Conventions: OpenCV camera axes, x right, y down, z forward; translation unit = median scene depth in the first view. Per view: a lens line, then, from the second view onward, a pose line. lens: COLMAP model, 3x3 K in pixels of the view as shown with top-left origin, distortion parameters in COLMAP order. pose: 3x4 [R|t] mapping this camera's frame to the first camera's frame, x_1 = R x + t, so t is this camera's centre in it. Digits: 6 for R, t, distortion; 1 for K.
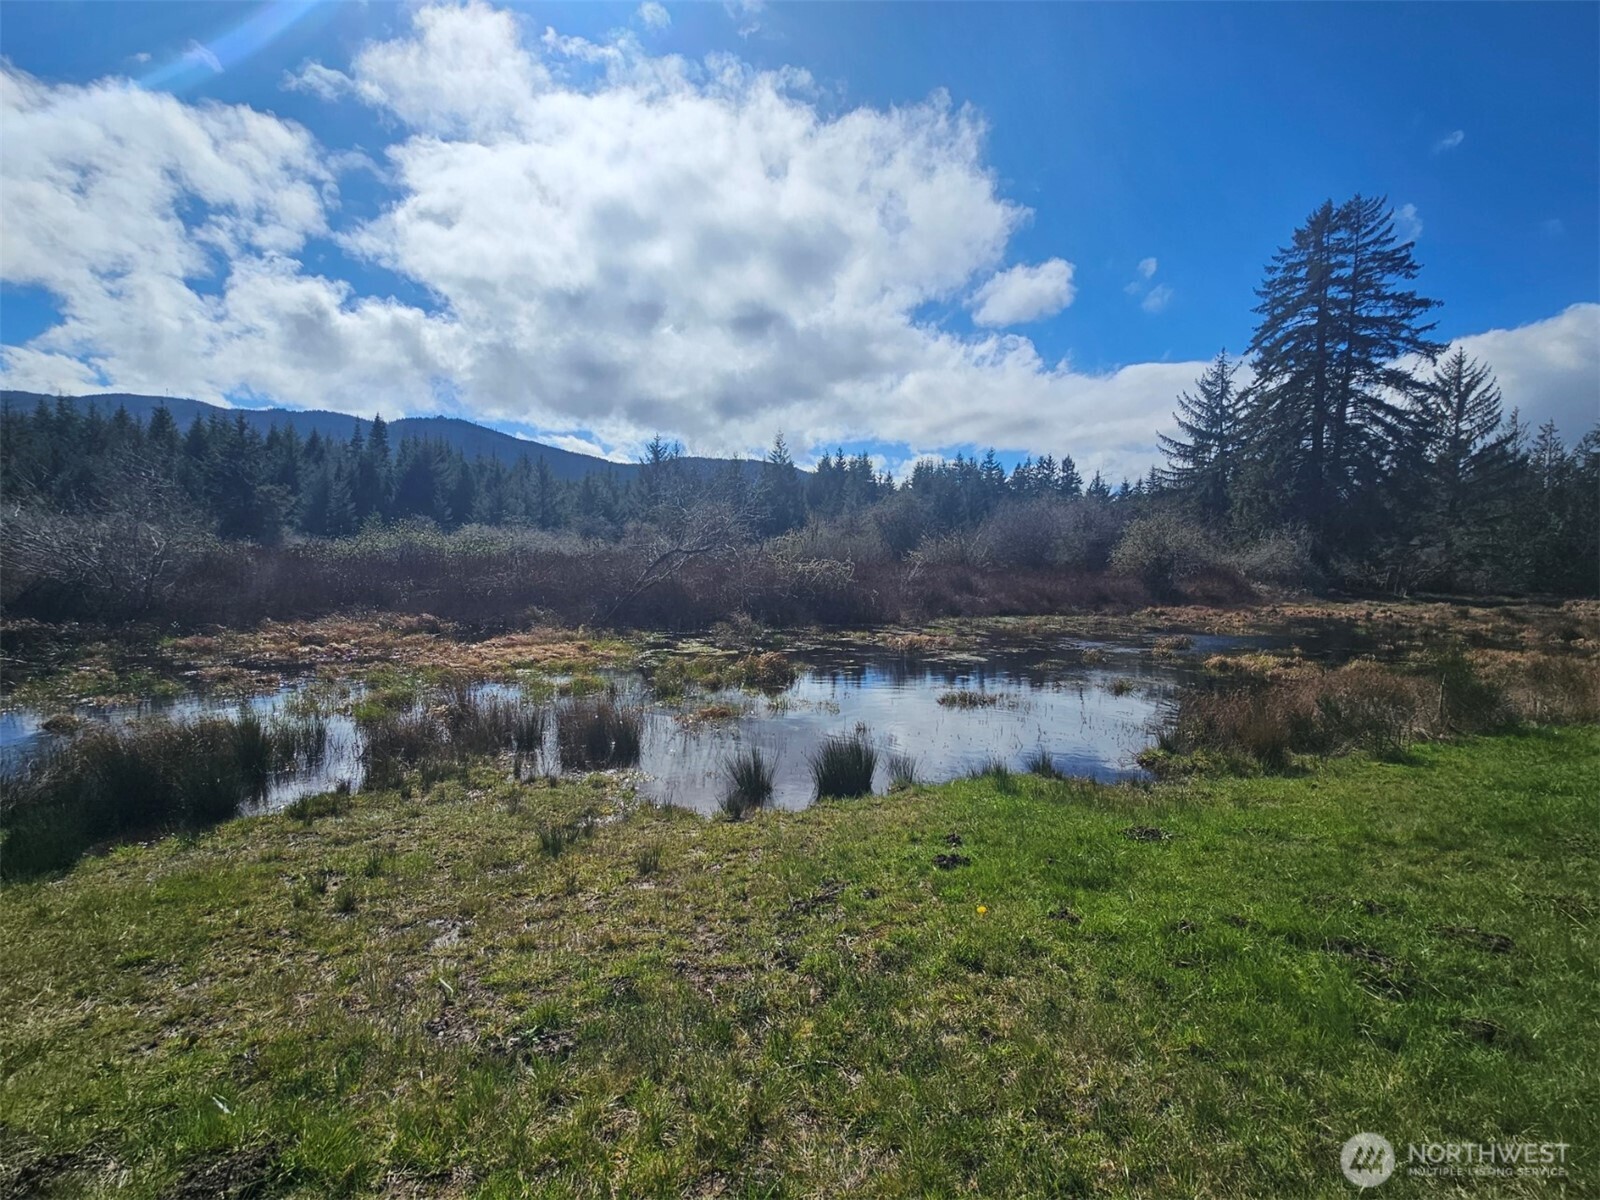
lens RADIAL K [[719.1, 0, 791.9], [0, 719.1, 598.9], [0, 0, 1]] dist [-0.012686, 0.004474]
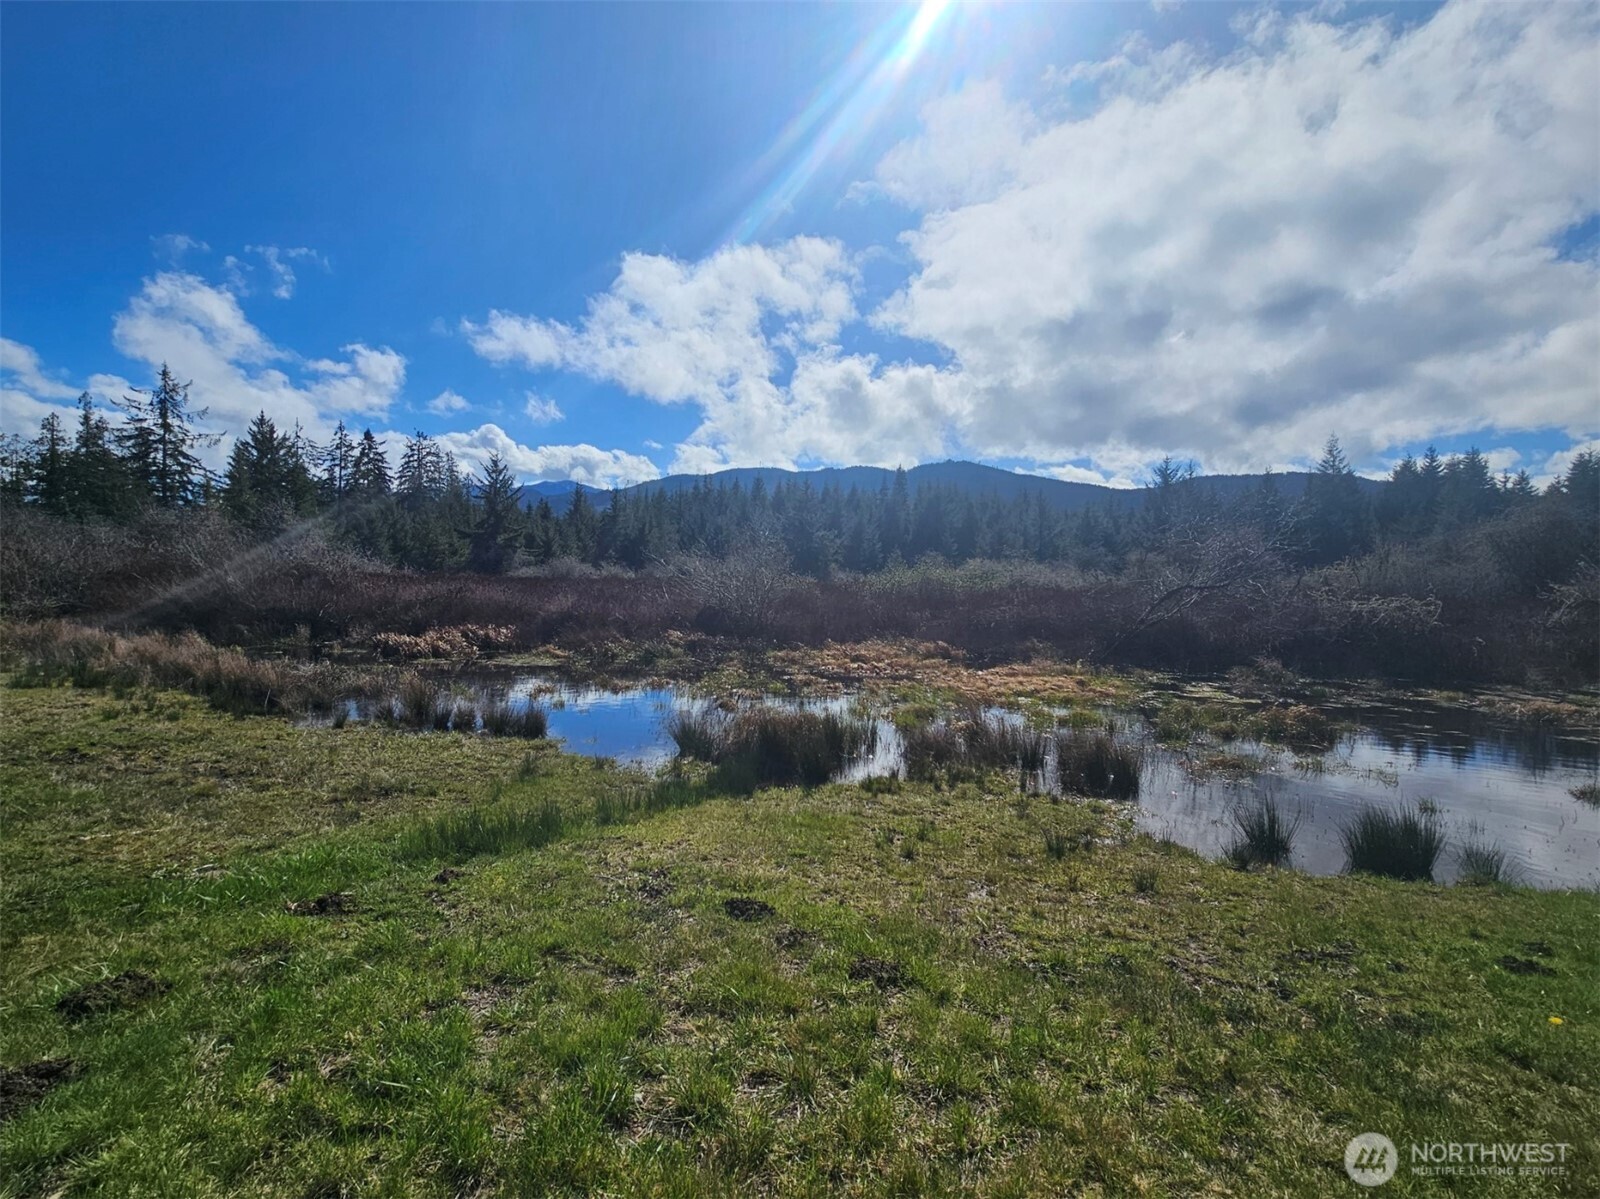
lens RADIAL K [[719.1, 0, 789.4], [0, 719.1, 585.9], [0, 0, 1]] dist [-0.012686, 0.004474]
pose [[0.785547, 0.000605, -0.618802, 0.009928], [-0.038082, 0.998151, -0.047368, -0.003269], [0.617629, 0.060775, 0.784117, -0.043964]]
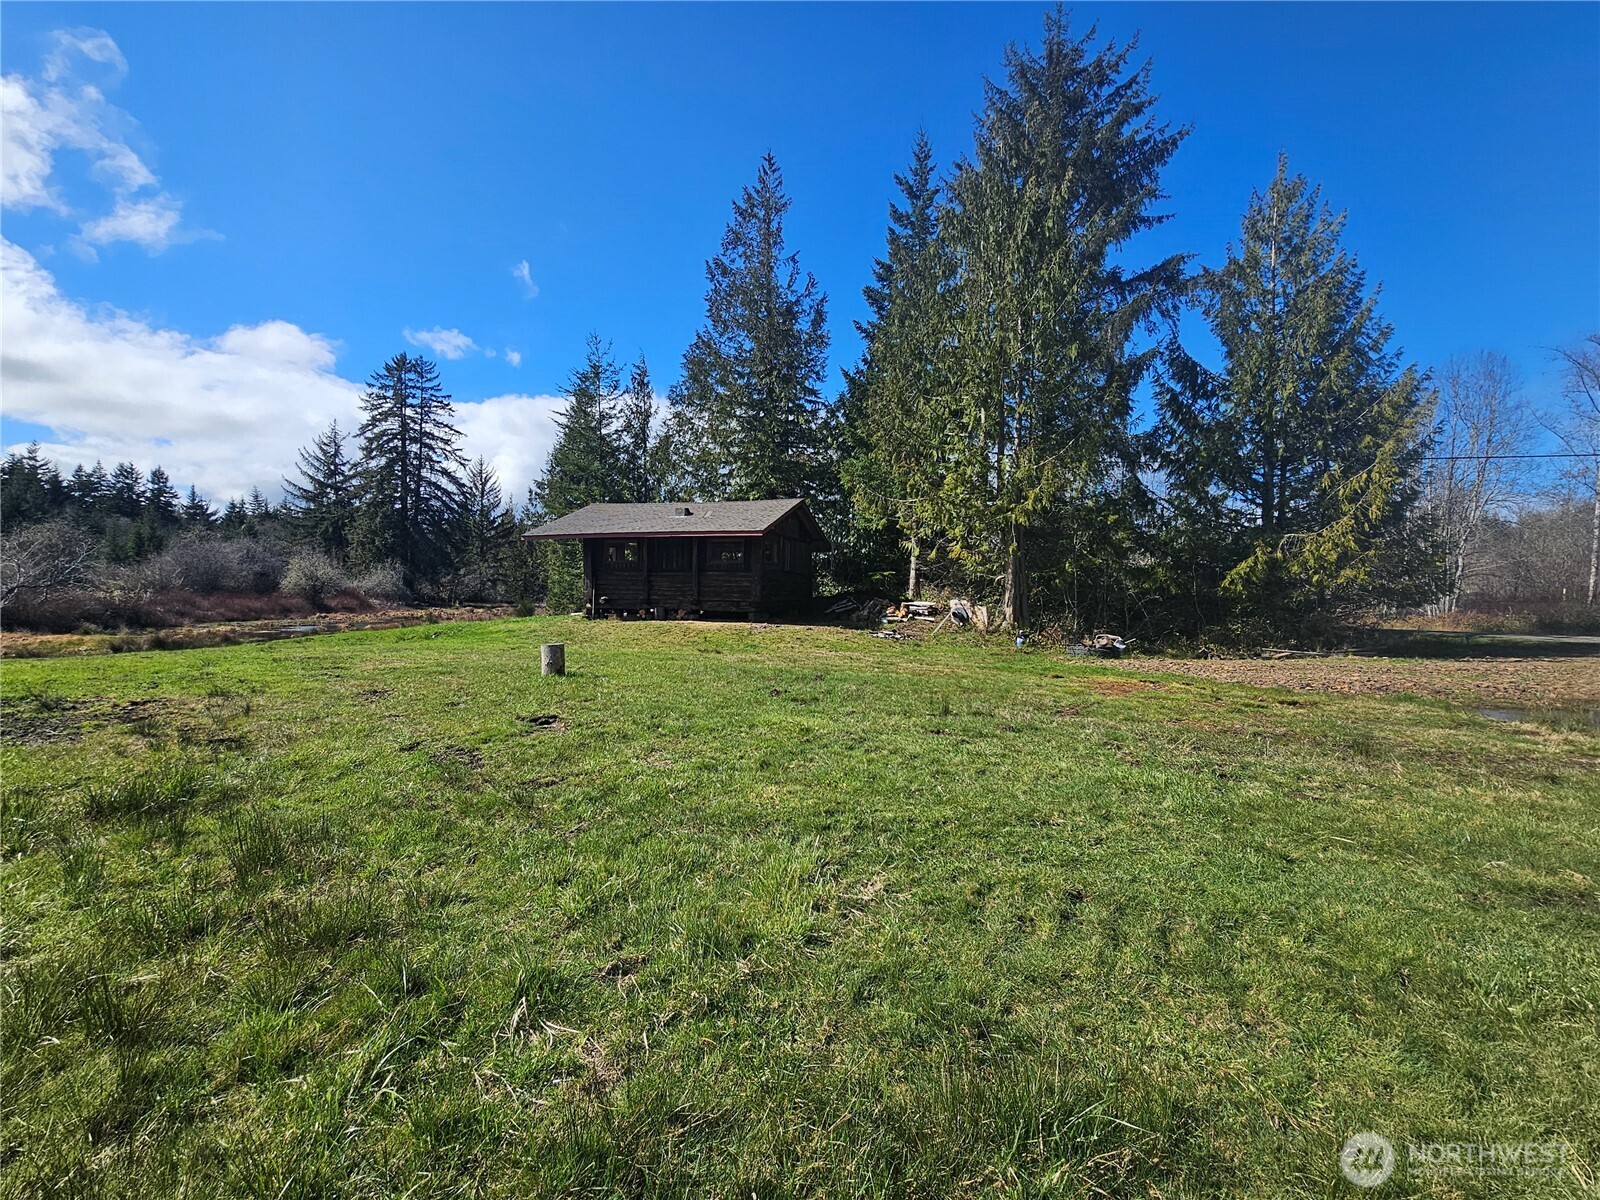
lens RADIAL K [[752.1, 0, 795.9], [0, 752.1, 597.4], [0, 0, 1]] dist [-0.001692, -0.000248]
pose [[0.449421, -0.019432, 0.893109, -0.906852], [0.044640, 0.999003, -0.000727, 0.037758], [-0.892204, 0.040195, 0.449841, -1.281211]]
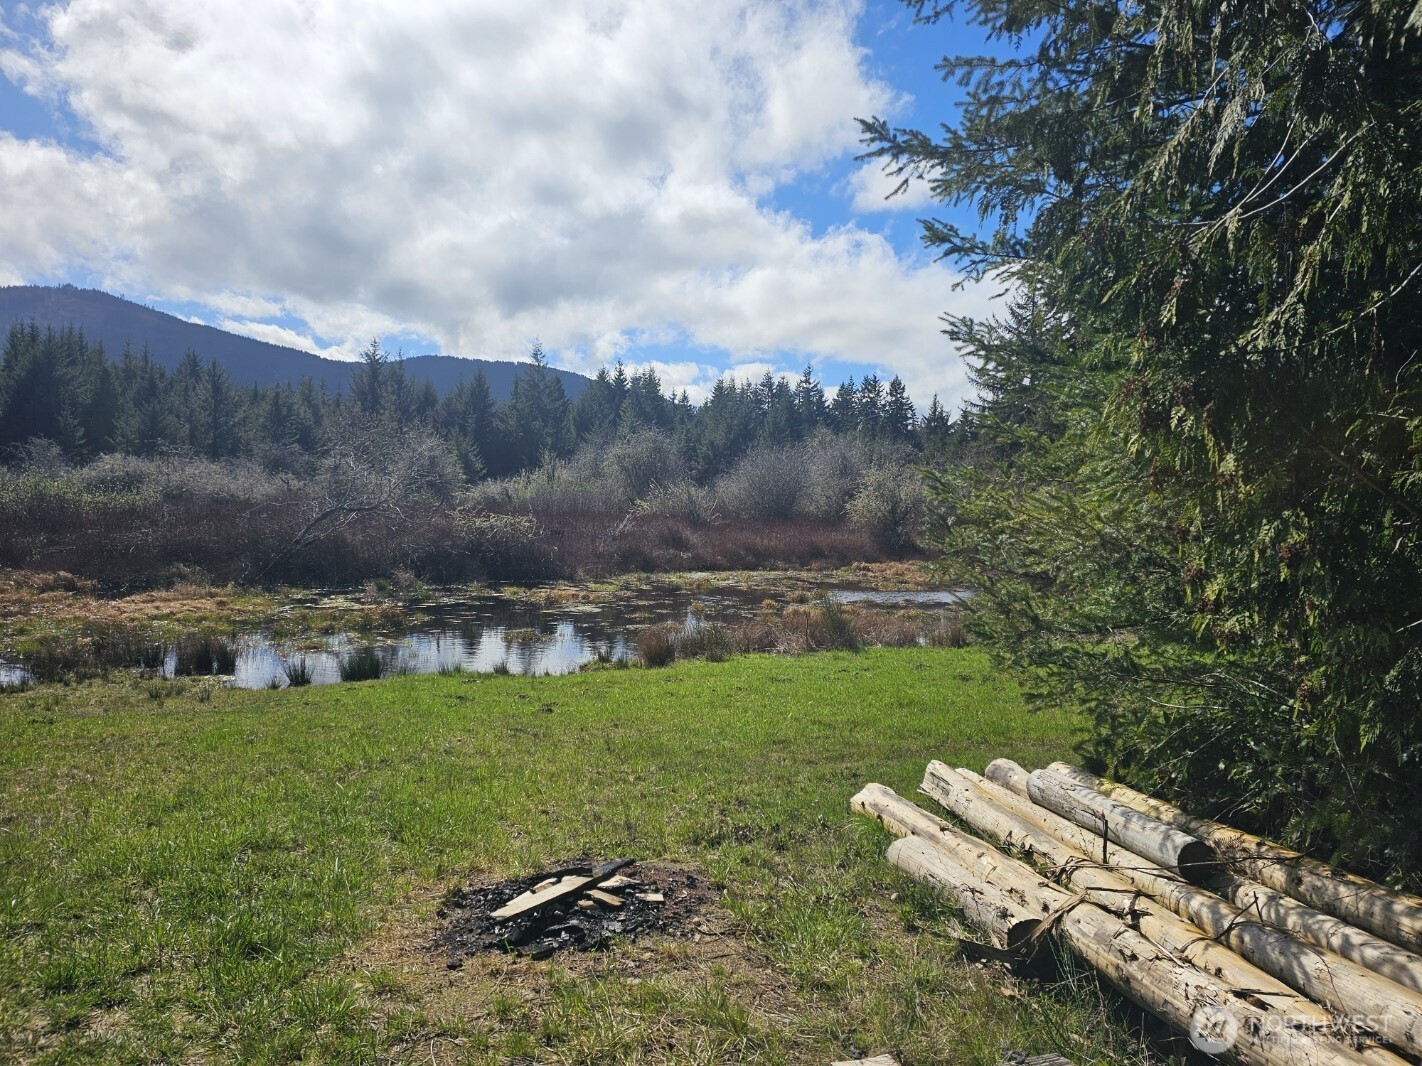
lens RADIAL K [[942.5, 0, 710.0], [0, 942.5, 507.8], [0, 0, 1]] dist [0.033538, -0.013562]
pose [[0.989866, 0.009661, 0.141673, 0.151613], [-0.003748, 0.999113, -0.041946, -0.012188], [-0.141952, 0.040990, 0.989024, -0.346770]]
